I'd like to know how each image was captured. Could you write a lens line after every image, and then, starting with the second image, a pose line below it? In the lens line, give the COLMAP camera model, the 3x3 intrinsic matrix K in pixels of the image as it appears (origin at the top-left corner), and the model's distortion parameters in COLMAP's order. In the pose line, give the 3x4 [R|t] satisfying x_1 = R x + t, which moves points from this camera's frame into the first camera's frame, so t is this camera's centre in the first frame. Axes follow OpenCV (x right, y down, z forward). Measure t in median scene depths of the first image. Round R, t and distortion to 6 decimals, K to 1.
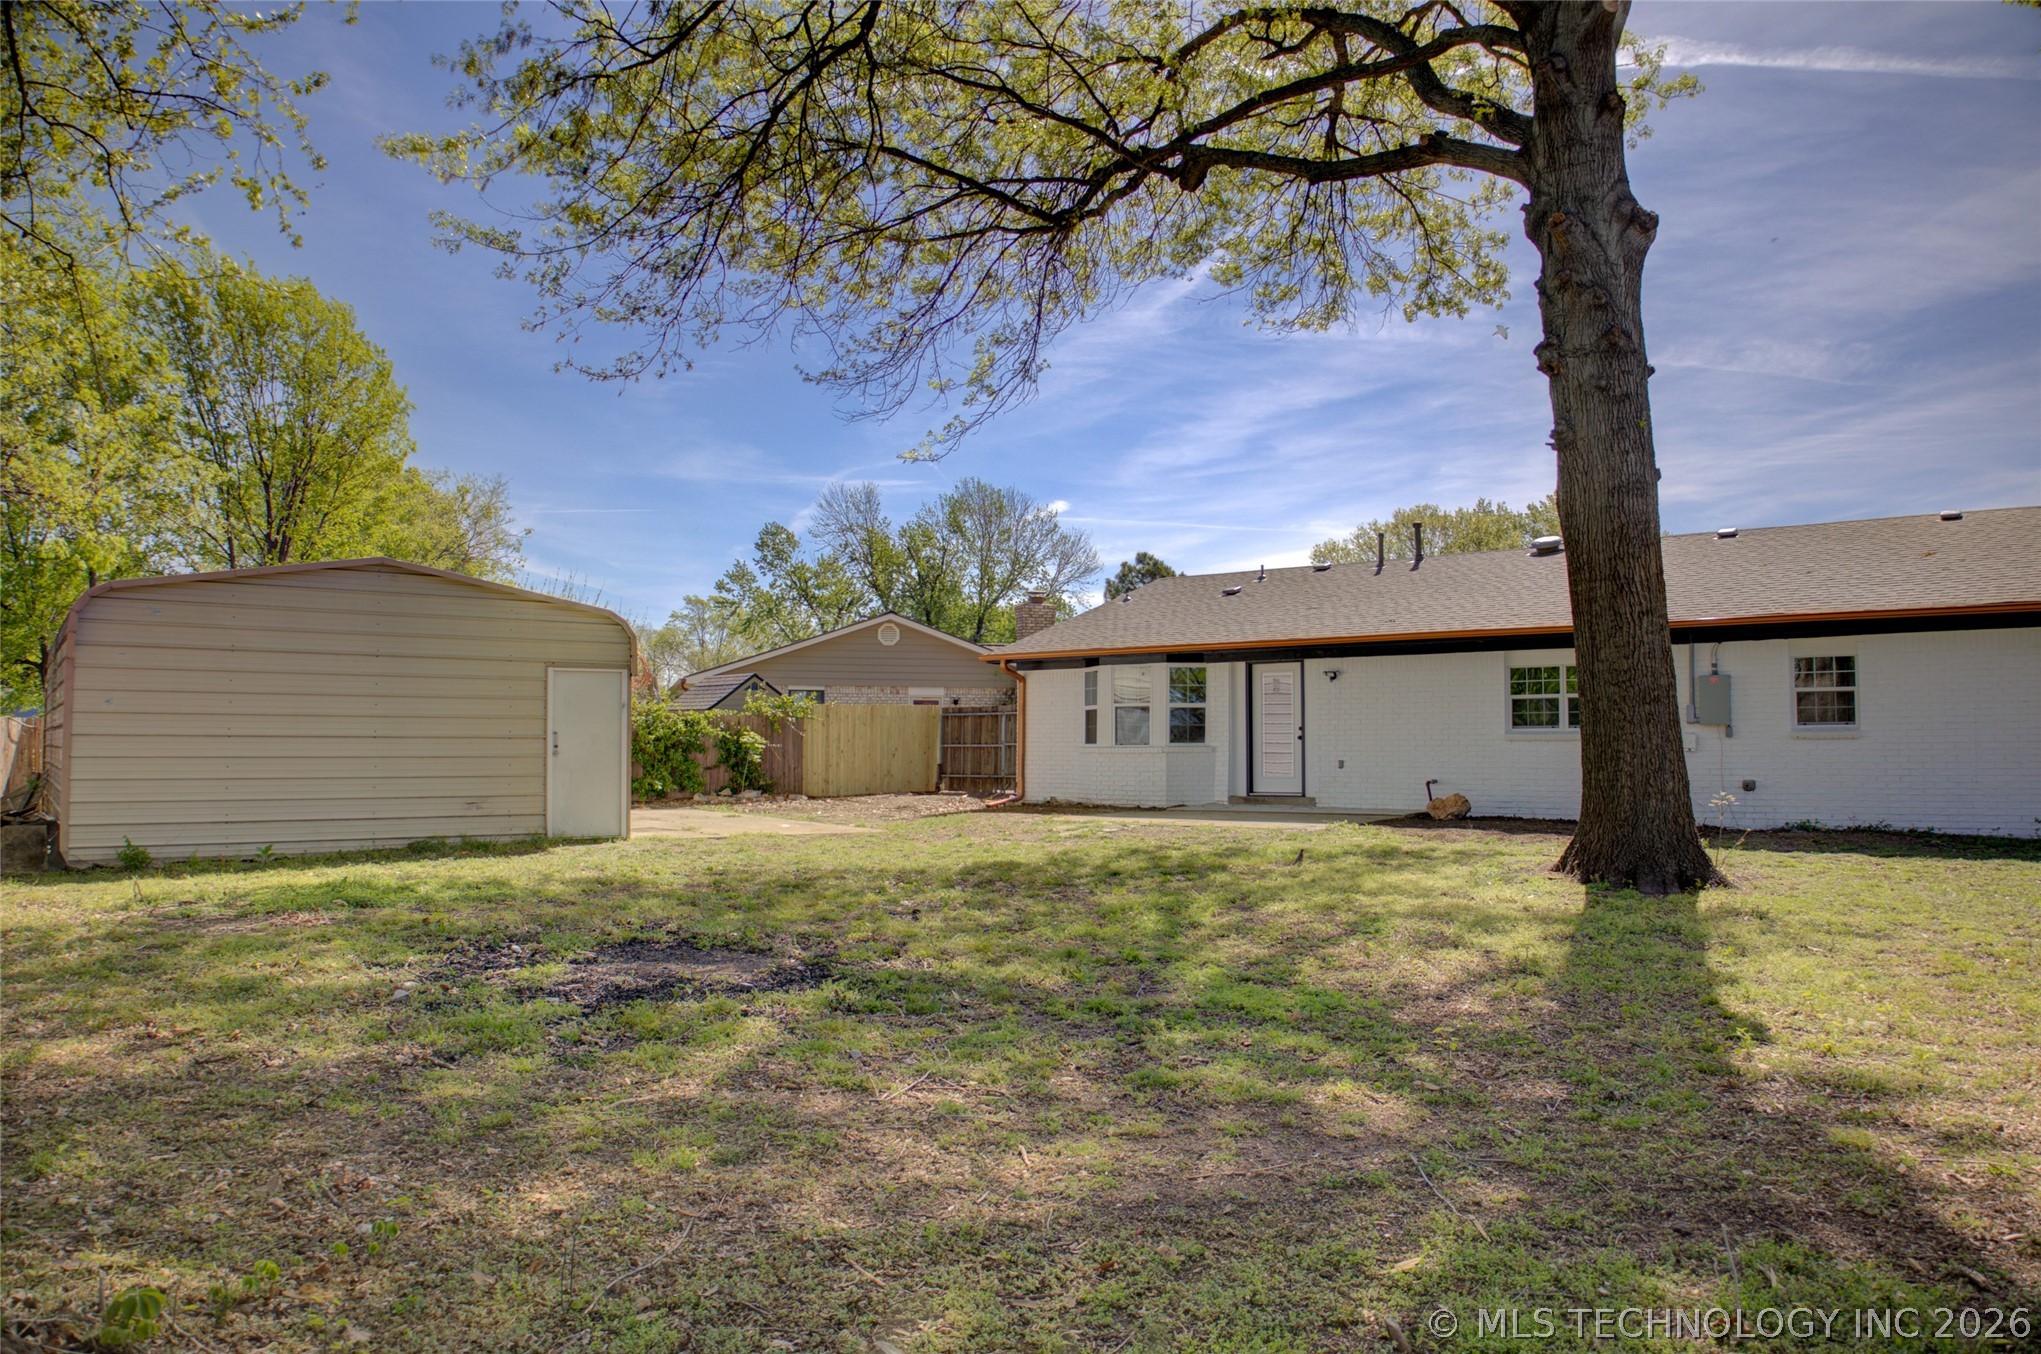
lens RADIAL K [[1395.8, 0, 1082.5], [0, 1395.8, 643.6], [0, 0, 1]] dist [-0.132397, 0.046688]
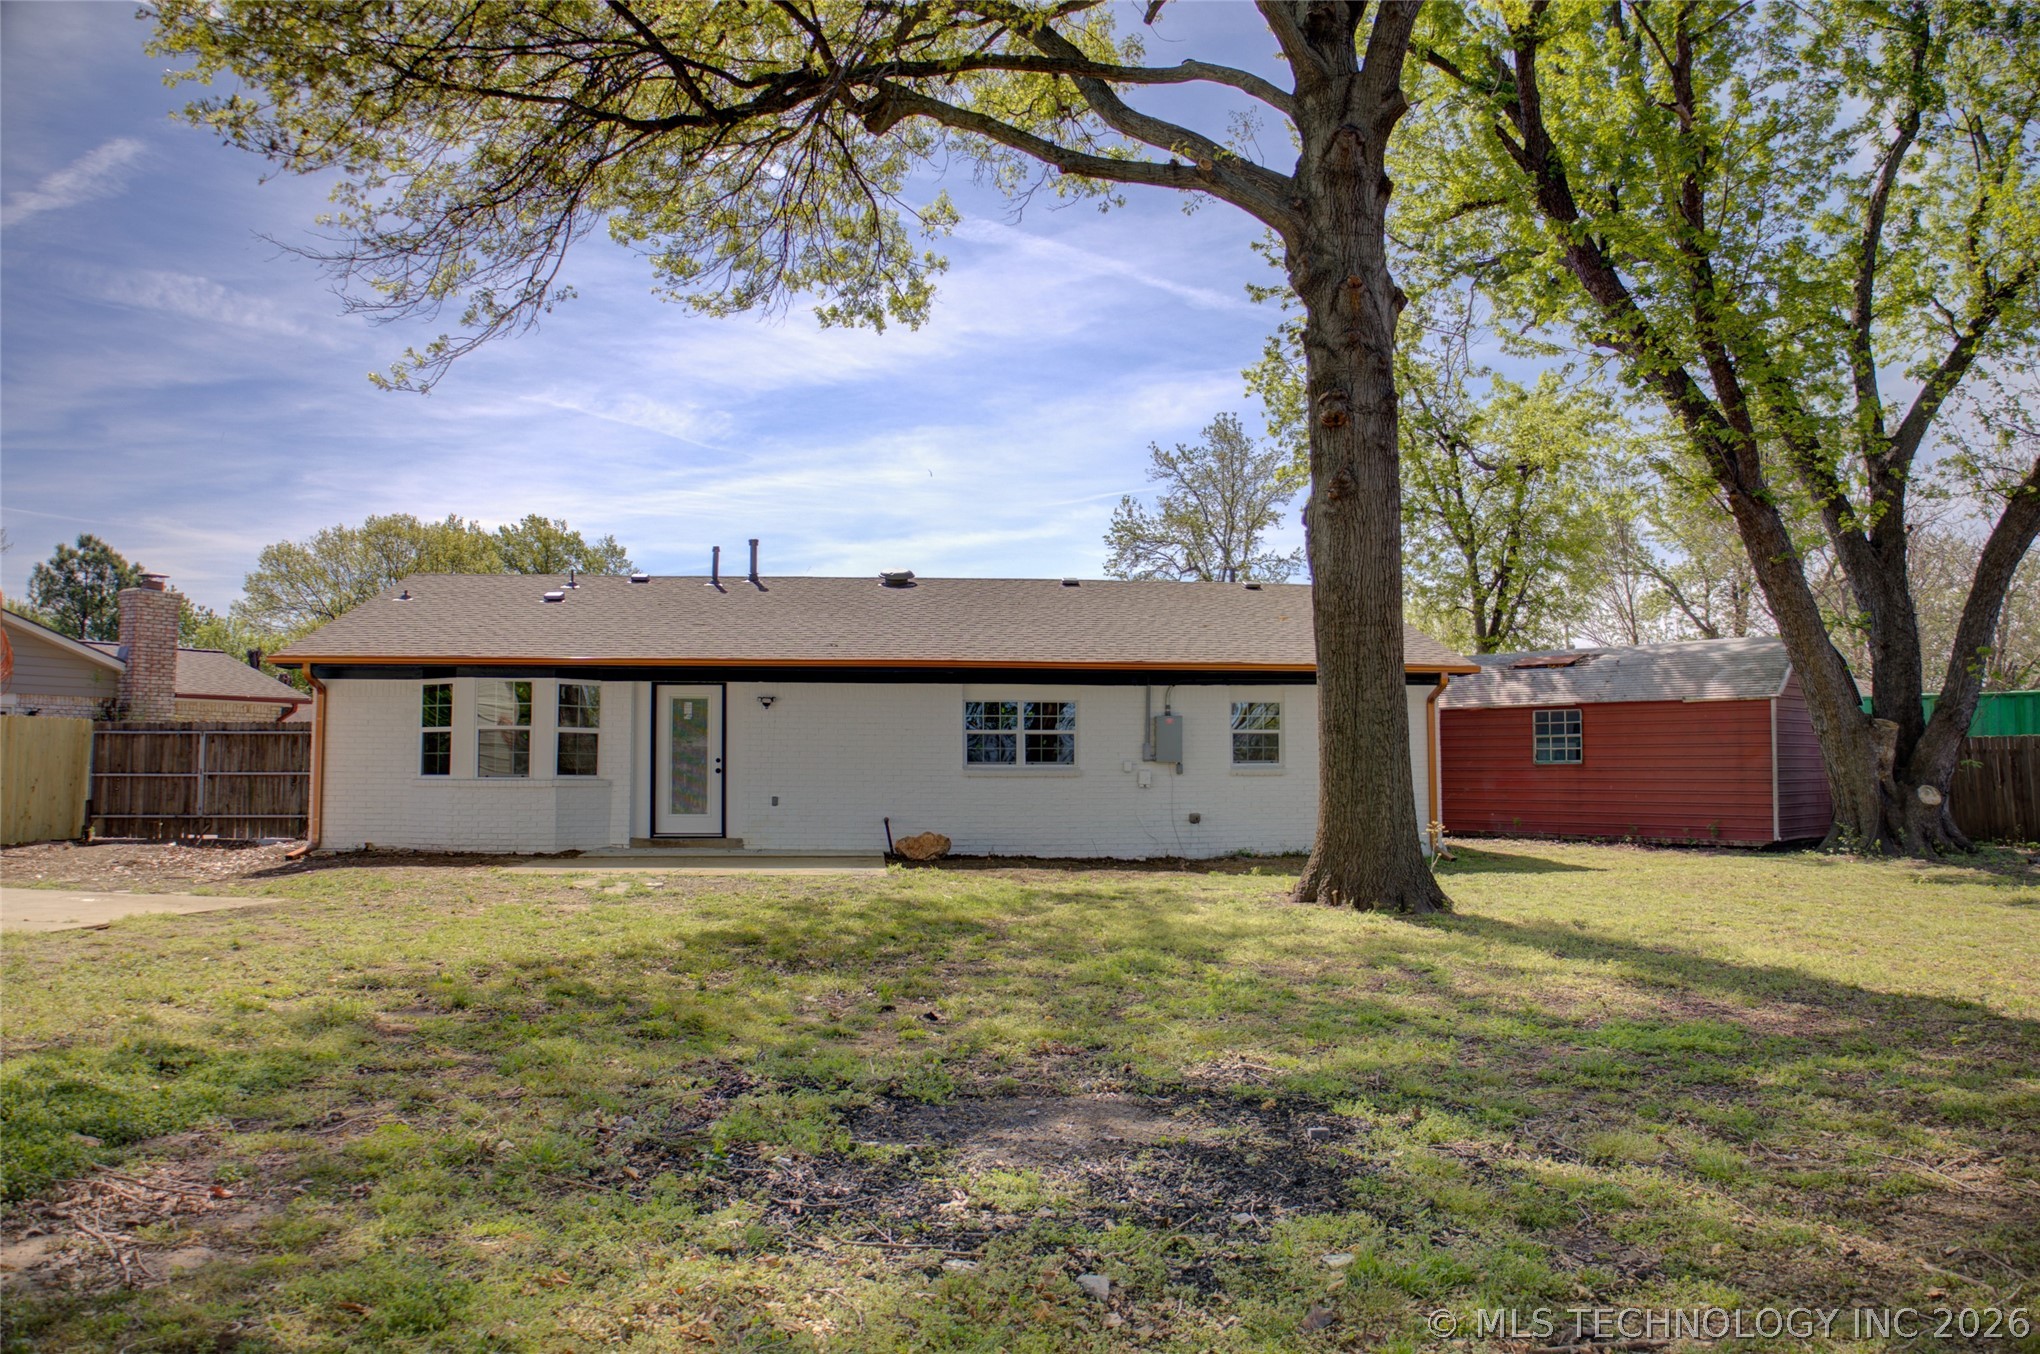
lens RADIAL K [[1395.1, 0, 1034.4], [0, 1395.1, 671.3], [0, 0, 1]] dist [-0.132397, 0.046688]
pose [[0.716457, 0.051768, 0.695708, -0.280643], [-0.049707, 0.998496, -0.023109, 0.013321], [-0.695859, -0.018025, 0.717953, 0.204652]]
